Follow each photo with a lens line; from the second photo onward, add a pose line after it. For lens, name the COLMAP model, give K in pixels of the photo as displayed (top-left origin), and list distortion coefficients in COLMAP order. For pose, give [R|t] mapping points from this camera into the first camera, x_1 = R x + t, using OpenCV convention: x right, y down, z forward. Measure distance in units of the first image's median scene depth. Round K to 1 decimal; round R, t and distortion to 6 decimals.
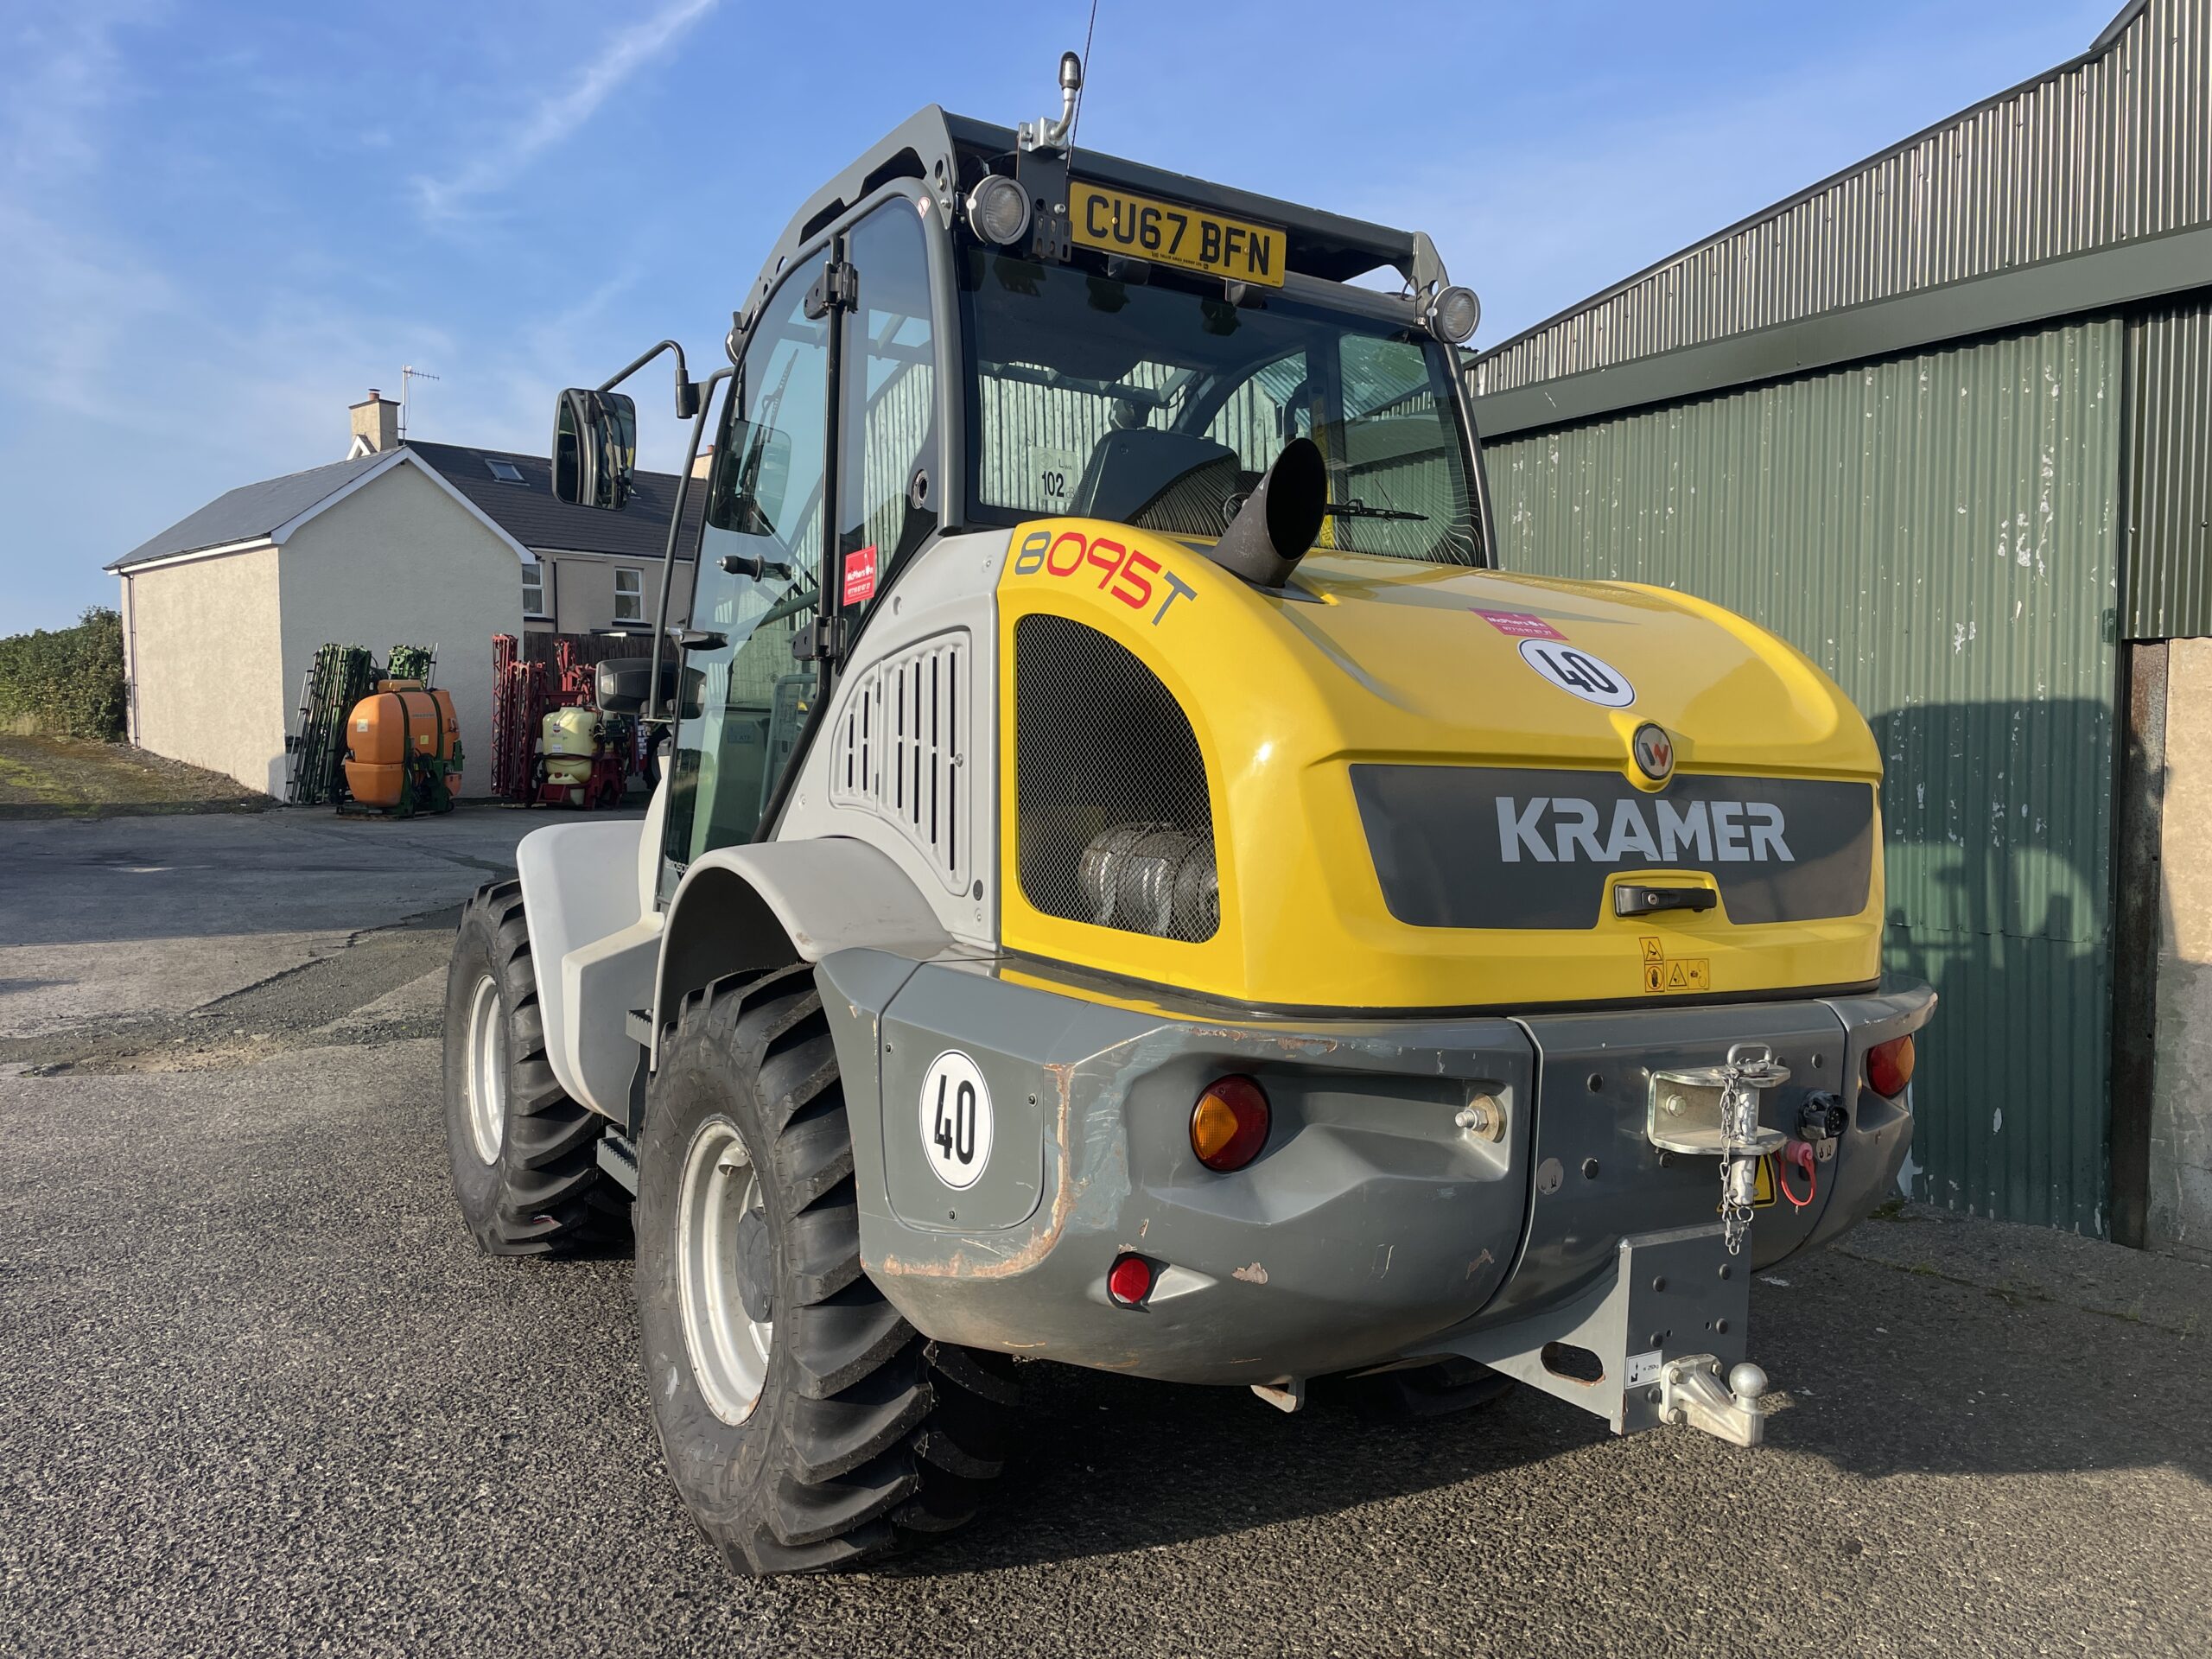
lens RADIAL K [[1673.4, 0, 1106.0], [0, 1673.4, 829.5], [0, 0, 1]] dist [0.078692, -0.102715]
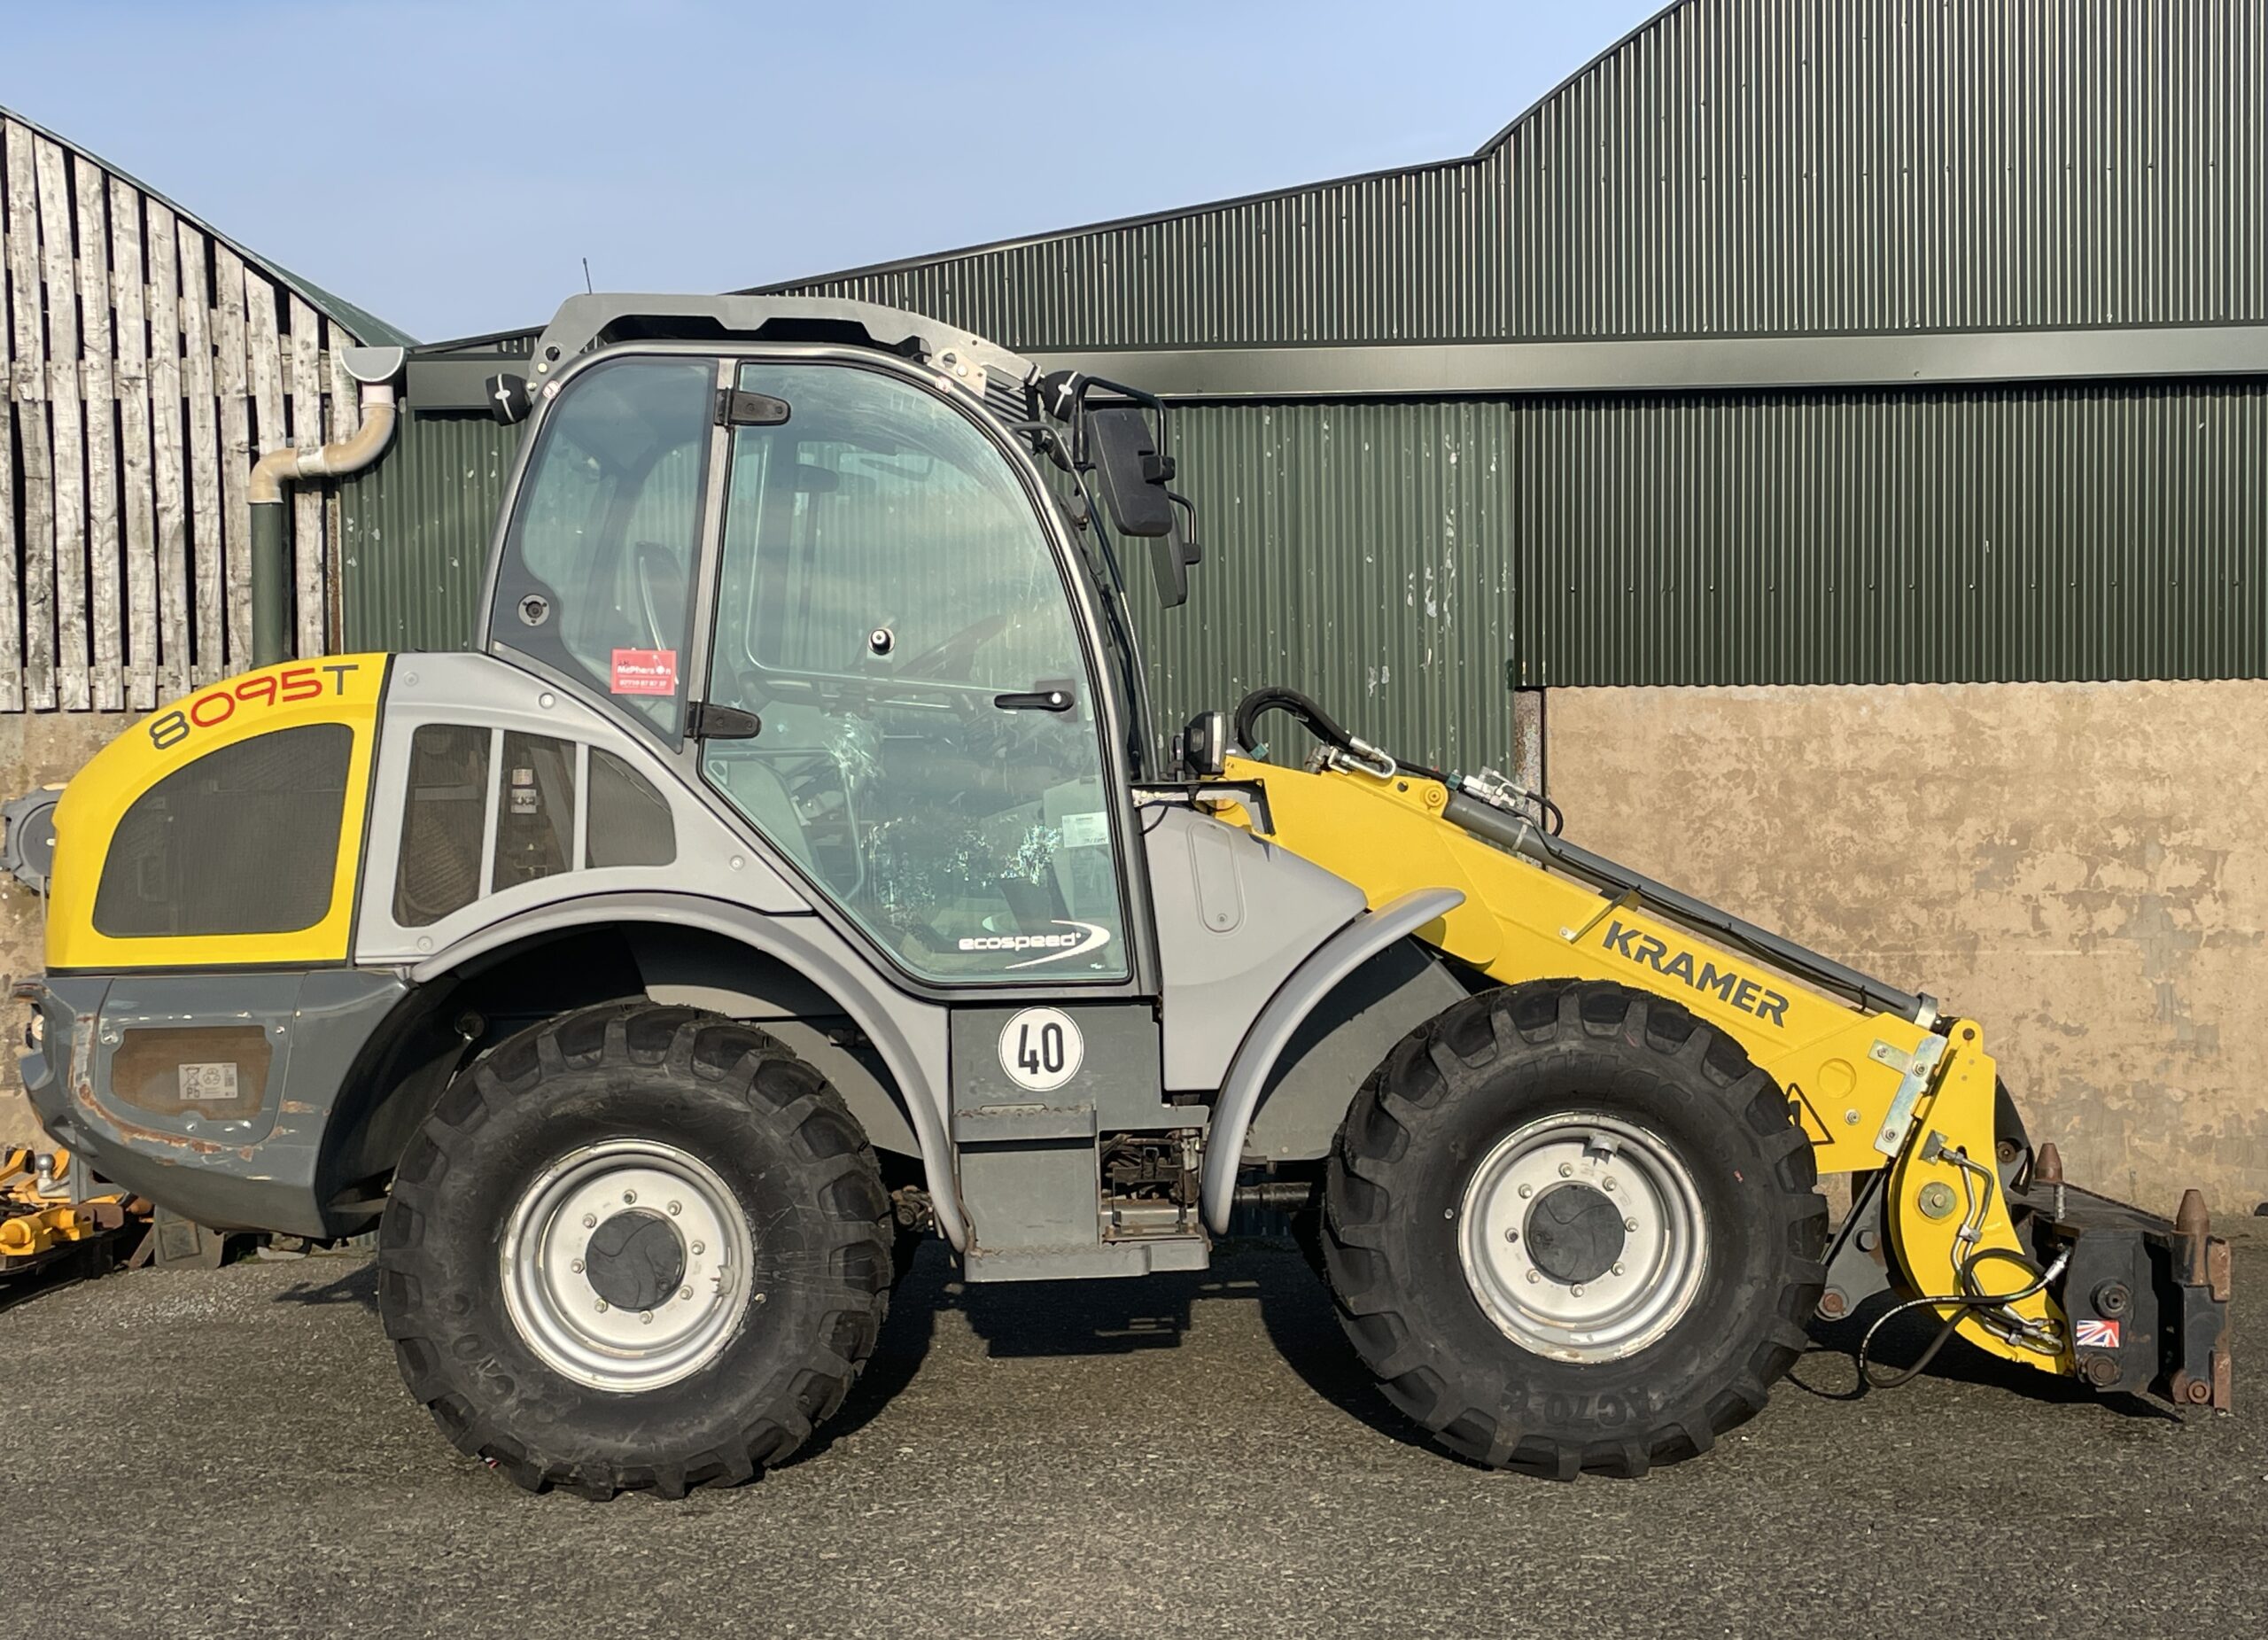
lens RADIAL K [[2951.8, 0, 1121.9], [0, 2951.8, 852.0], [0, 0, 1]] dist [0.105579, -0.267279]
pose [[0.533205, -0.037656, 0.845147, -1.928796], [0.064364, 0.997919, 0.003855, -0.043400], [-0.843534, 0.052342, 0.534519, 0.286179]]
